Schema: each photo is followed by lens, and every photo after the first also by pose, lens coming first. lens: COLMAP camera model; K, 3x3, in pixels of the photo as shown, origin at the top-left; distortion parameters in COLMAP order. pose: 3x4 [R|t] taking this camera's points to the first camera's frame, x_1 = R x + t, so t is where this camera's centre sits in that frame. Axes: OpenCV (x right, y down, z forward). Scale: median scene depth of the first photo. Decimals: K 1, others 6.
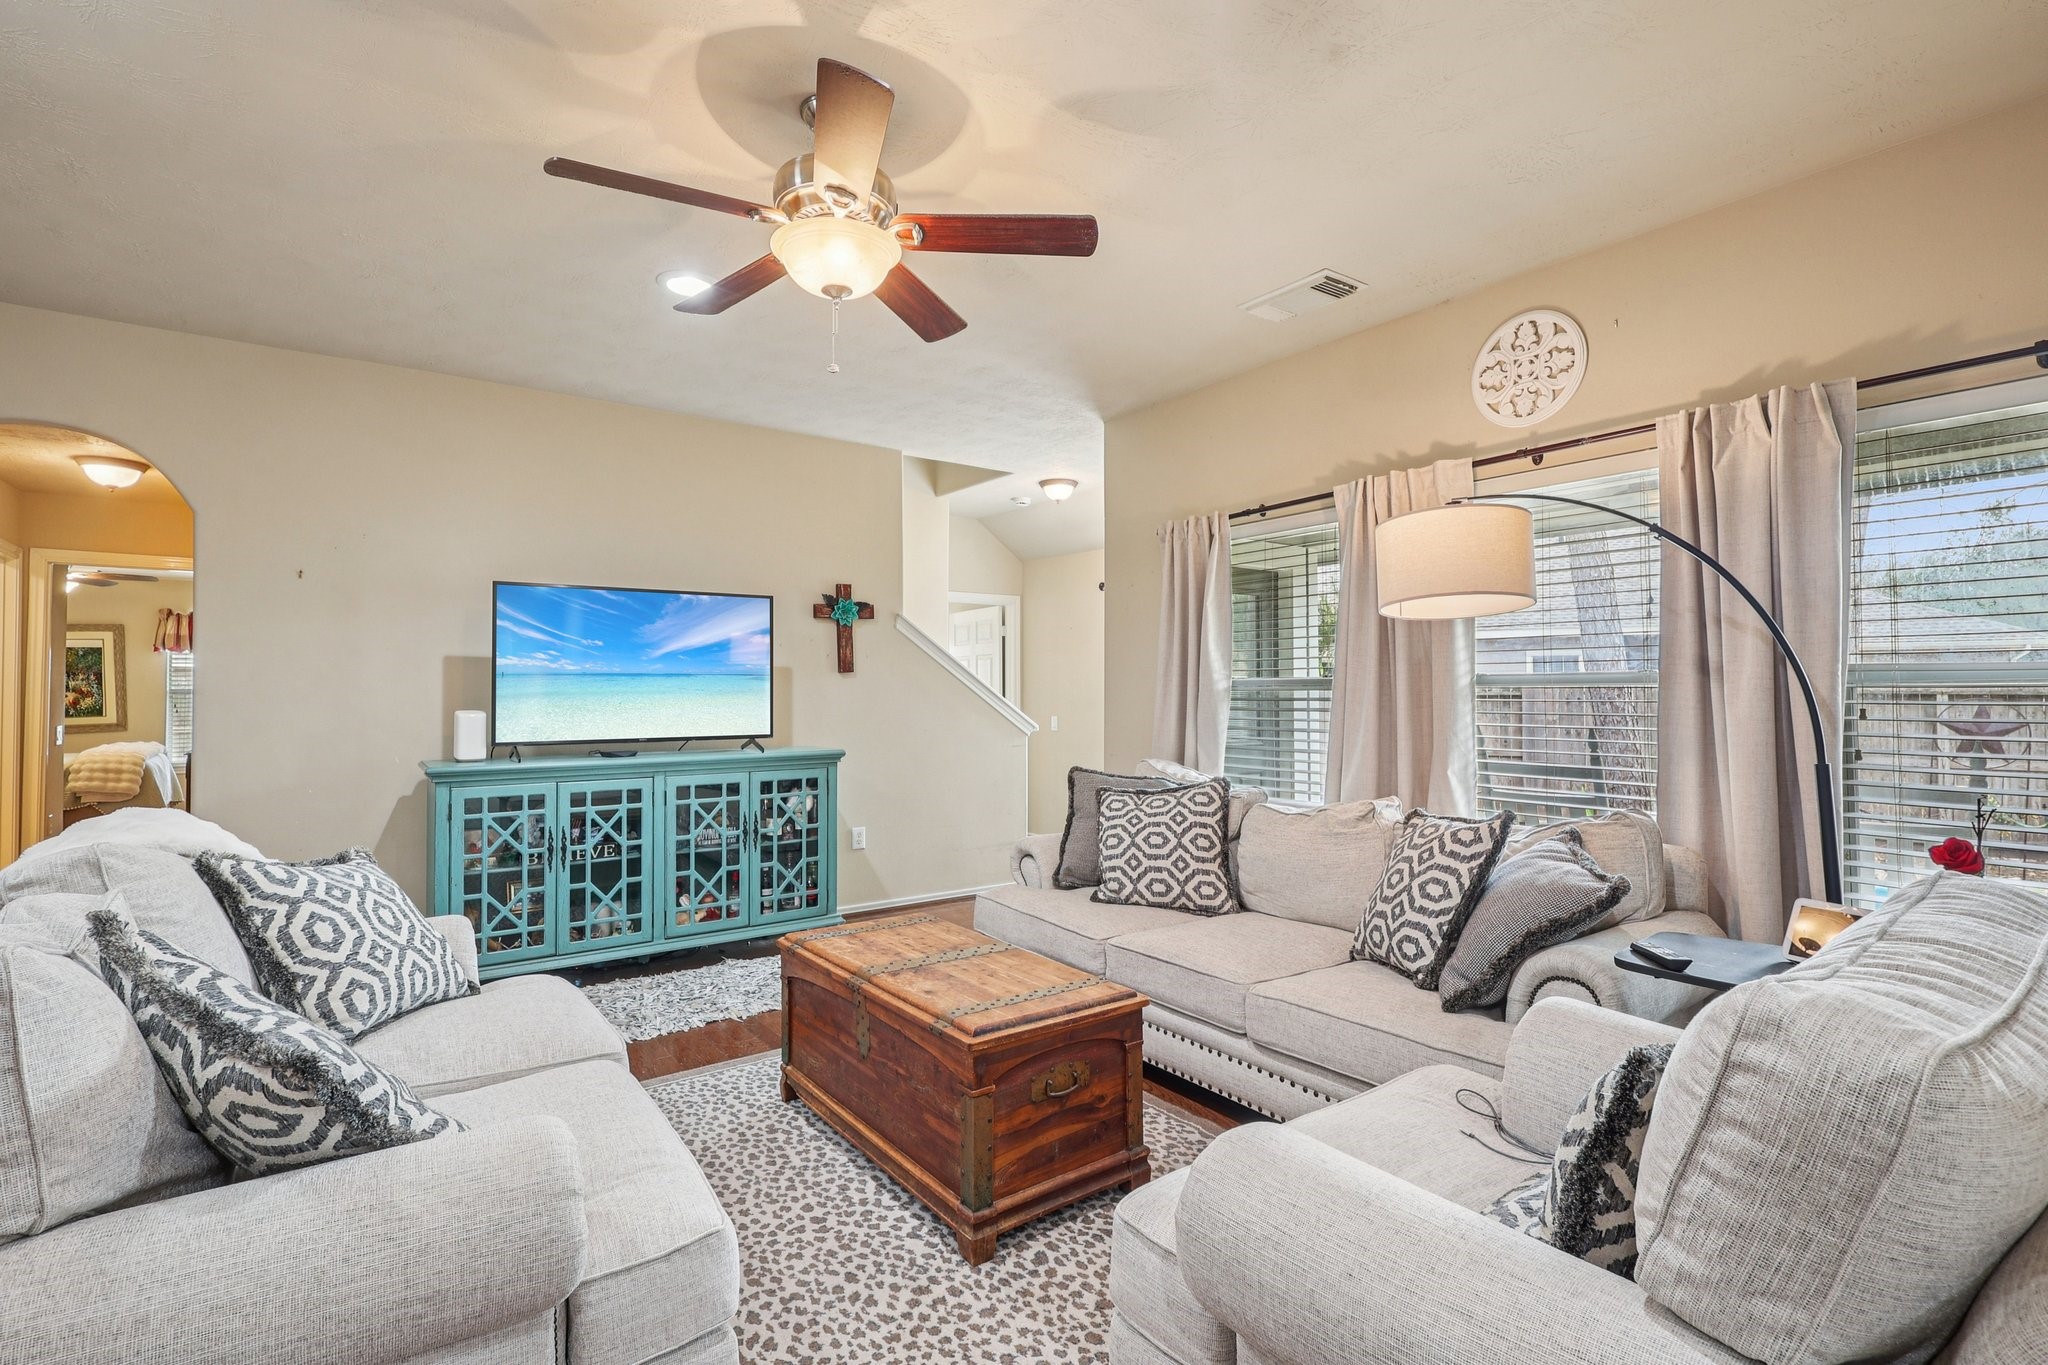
lens RADIAL K [[957.7, 0, 1029.5], [0, 957.7, 696.9], [0, 0, 1]] dist [-0.000209, 0.001847]
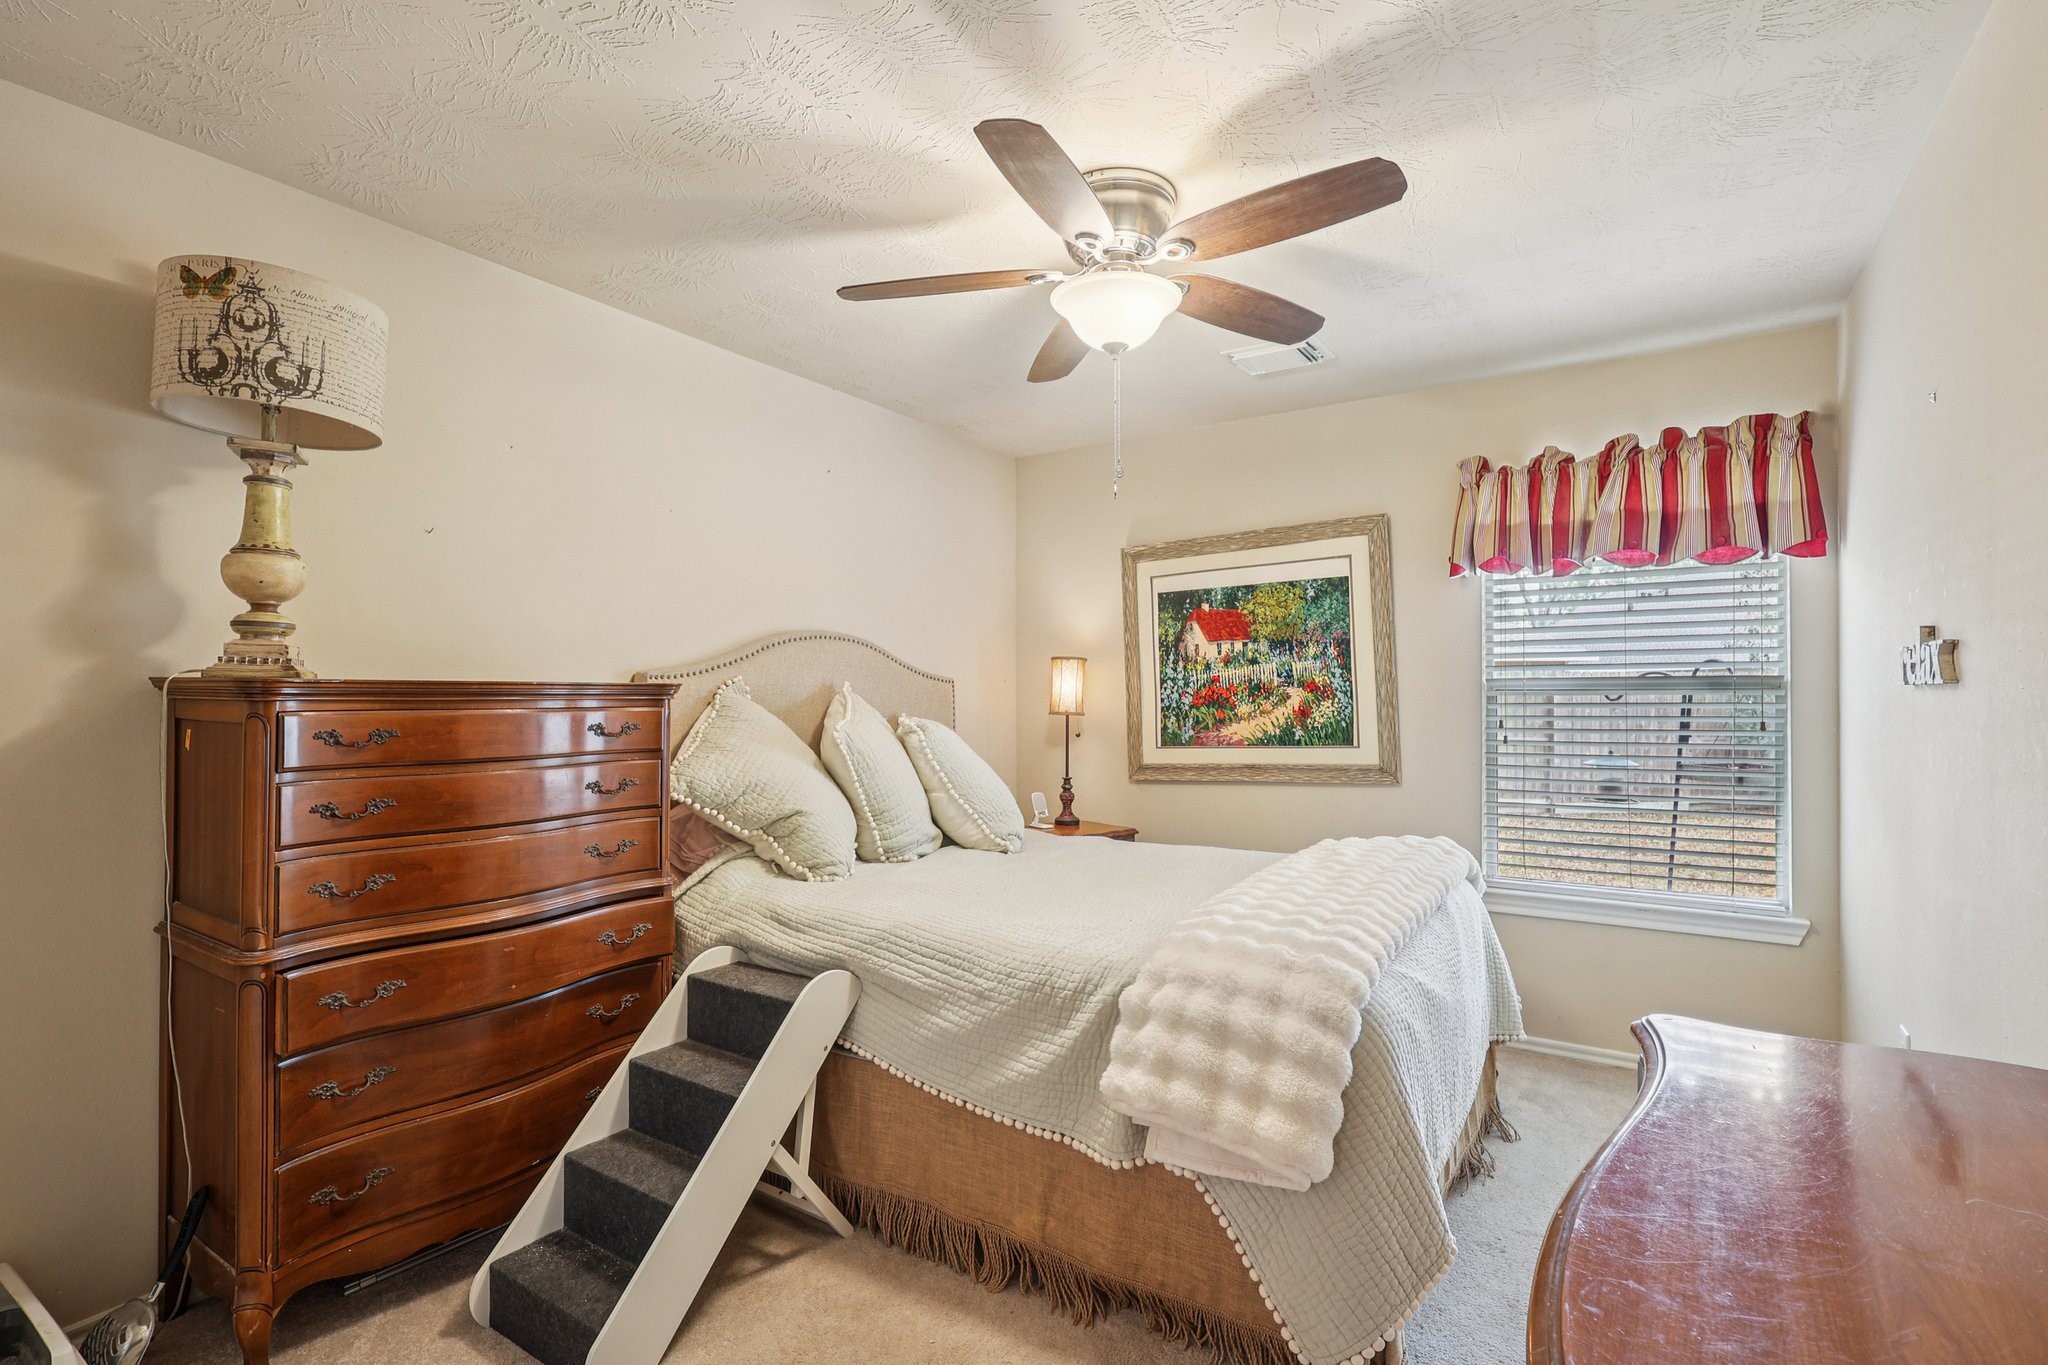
lens RADIAL K [[957.7, 0, 1029.5], [0, 957.7, 696.9], [0, 0, 1]] dist [-0.000209, 0.001847]
pose [[0.362536, -0.003226, -0.931964, -0.642738], [0.006790, 0.999977, -0.000819, -0.001322], [0.931945, -0.006031, 0.362550, 0.731813]]
